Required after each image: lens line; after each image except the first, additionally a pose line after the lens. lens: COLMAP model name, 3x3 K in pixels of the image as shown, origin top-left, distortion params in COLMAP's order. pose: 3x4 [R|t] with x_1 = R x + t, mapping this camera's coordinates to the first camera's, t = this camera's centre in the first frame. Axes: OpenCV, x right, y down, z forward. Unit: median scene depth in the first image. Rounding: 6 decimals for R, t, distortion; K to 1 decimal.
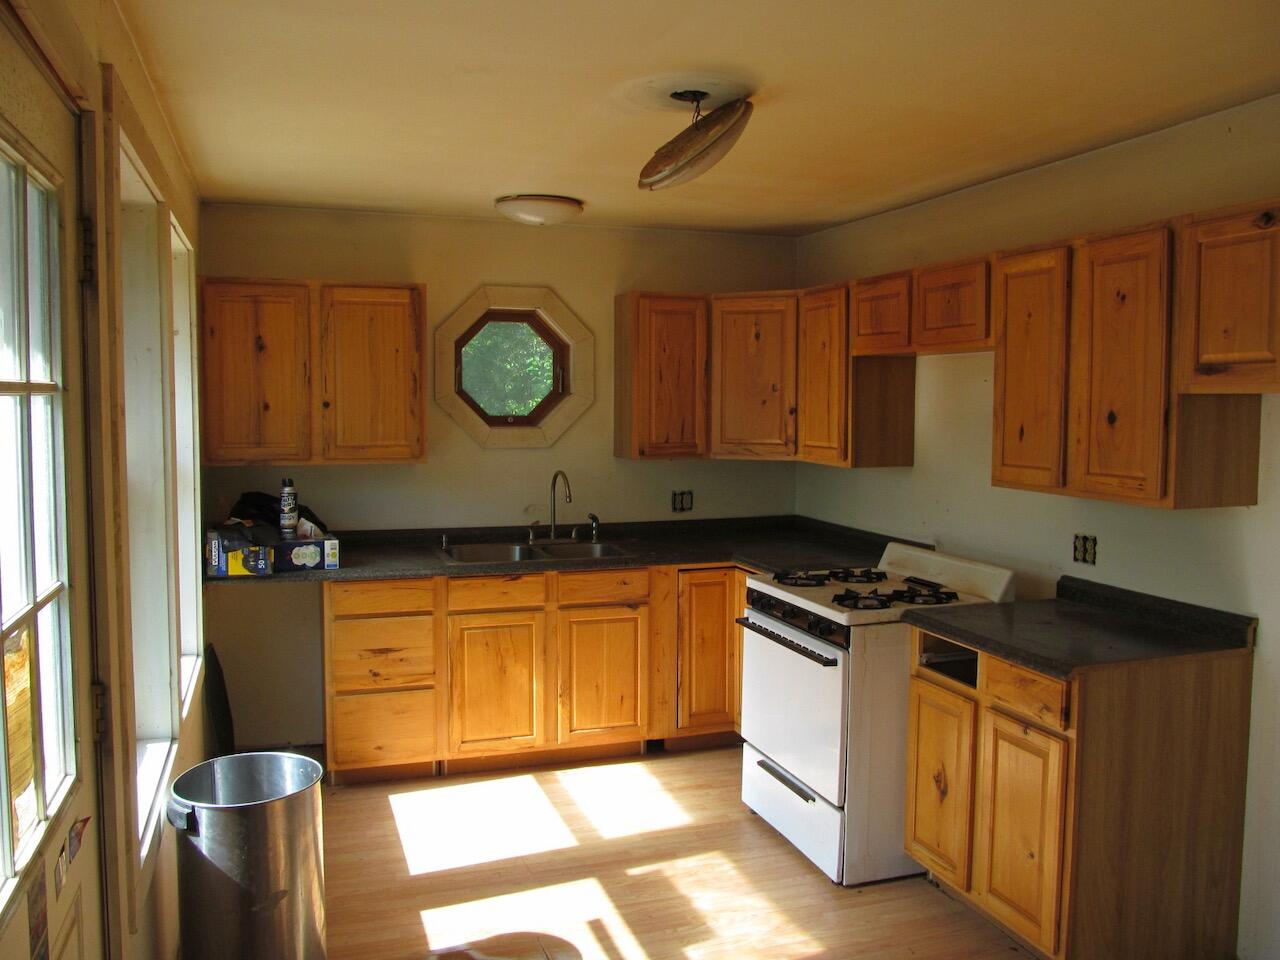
lens RADIAL K [[1064.2, 0, 640.0], [0, 1064.2, 480.0], [0, 0, 1]] dist [-0.060369, 0.028049]
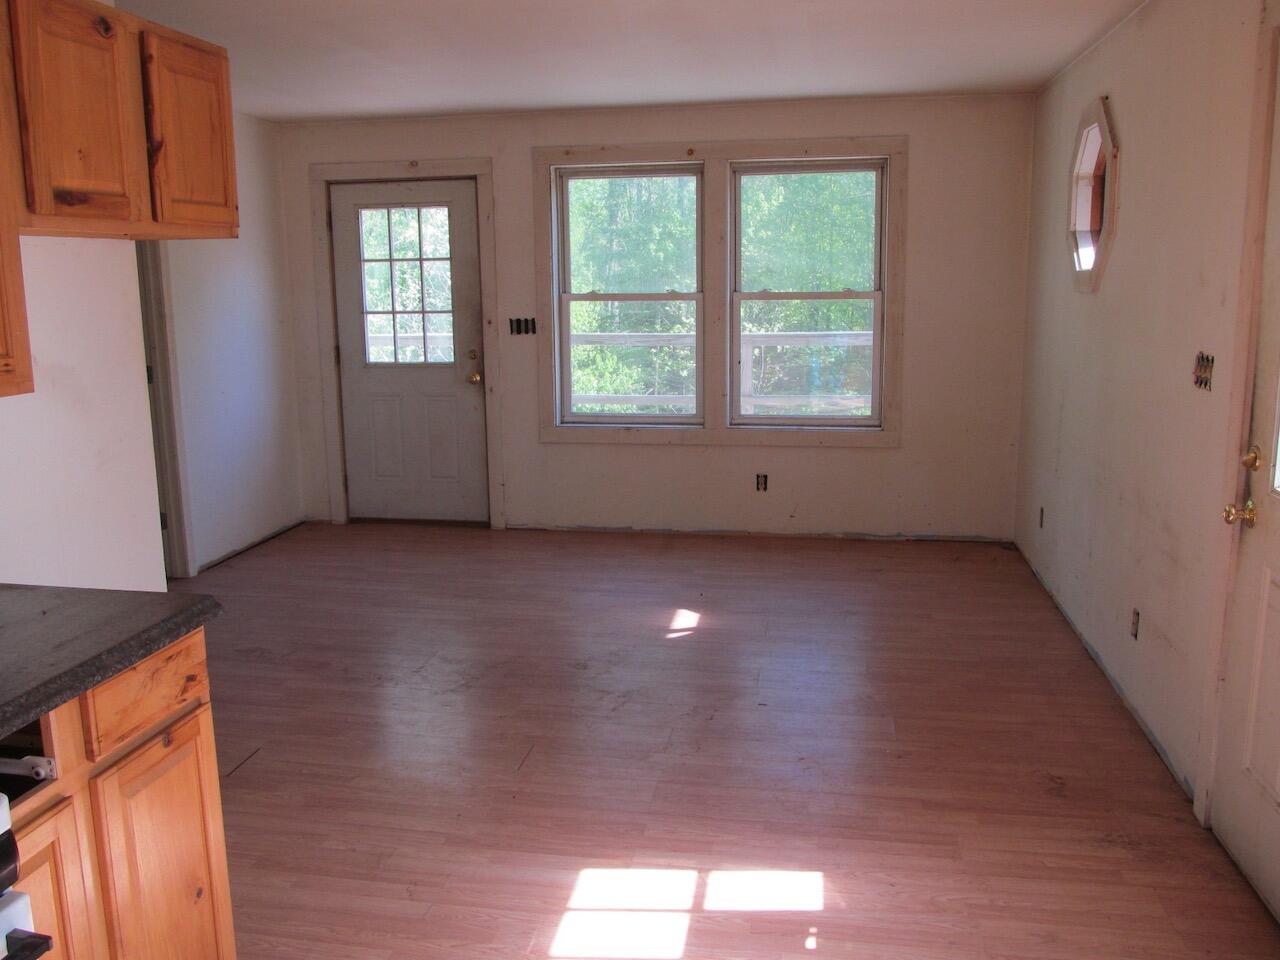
lens RADIAL K [[1064.2, 0, 640.0], [0, 1064.2, 480.0], [0, 0, 1]] dist [-0.060369, 0.028049]
pose [[-0.876461, -0.082675, 0.474321, -0.134276], [0.043224, 0.967658, 0.248535, -0.047770], [-0.479528, 0.238334, -0.844541, 0.932938]]
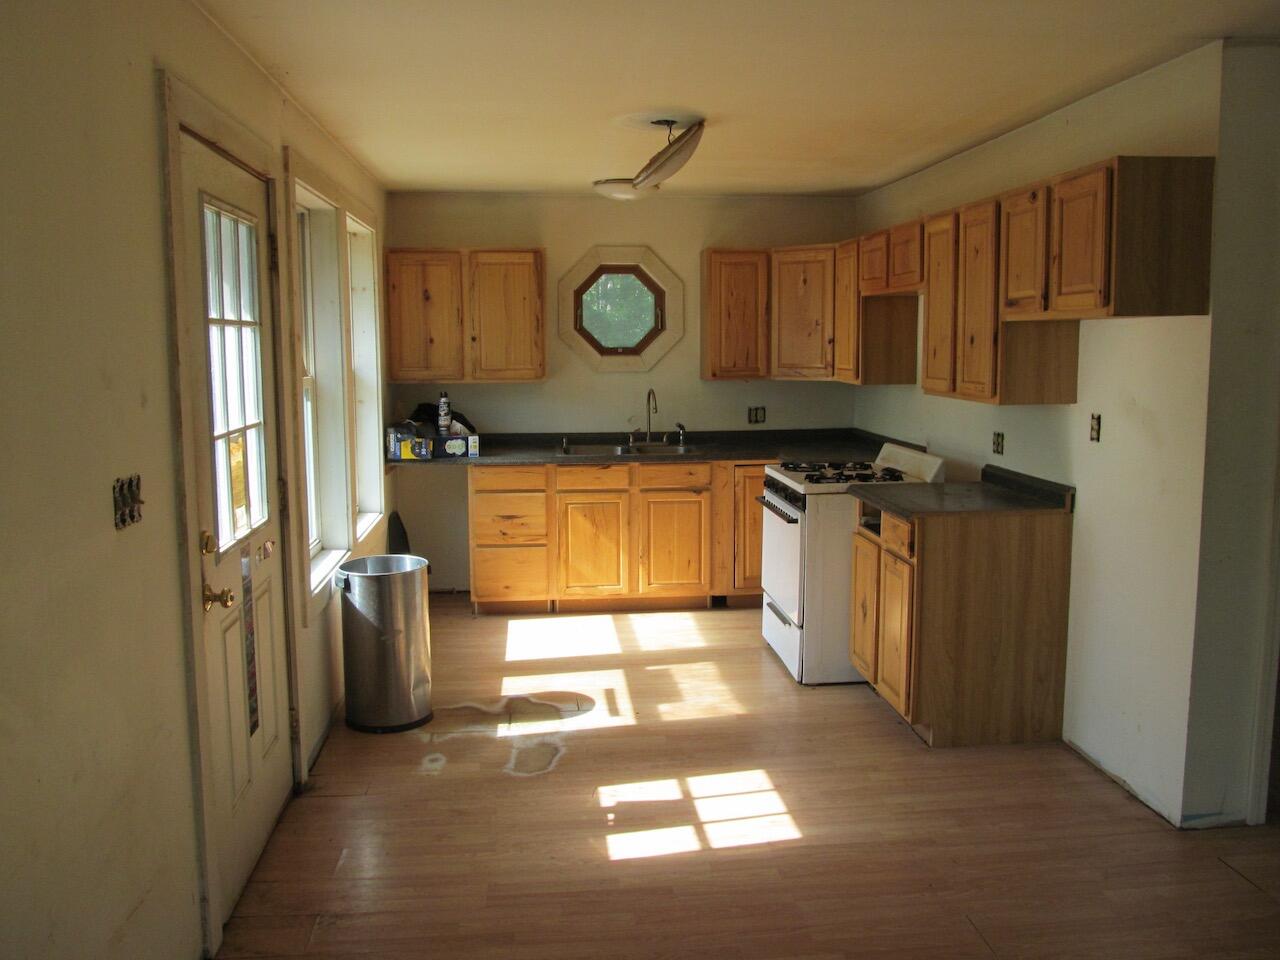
lens RADIAL K [[1064.2, 0, 640.0], [0, 1064.2, 480.0], [0, 0, 1]] dist [-0.060369, 0.028049]
pose [[0.973779, 0.020063, -0.226610, 0.235250], [-0.007751, 0.998451, 0.055091, 0.034907], [0.227364, -0.051890, 0.972426, -0.307110]]
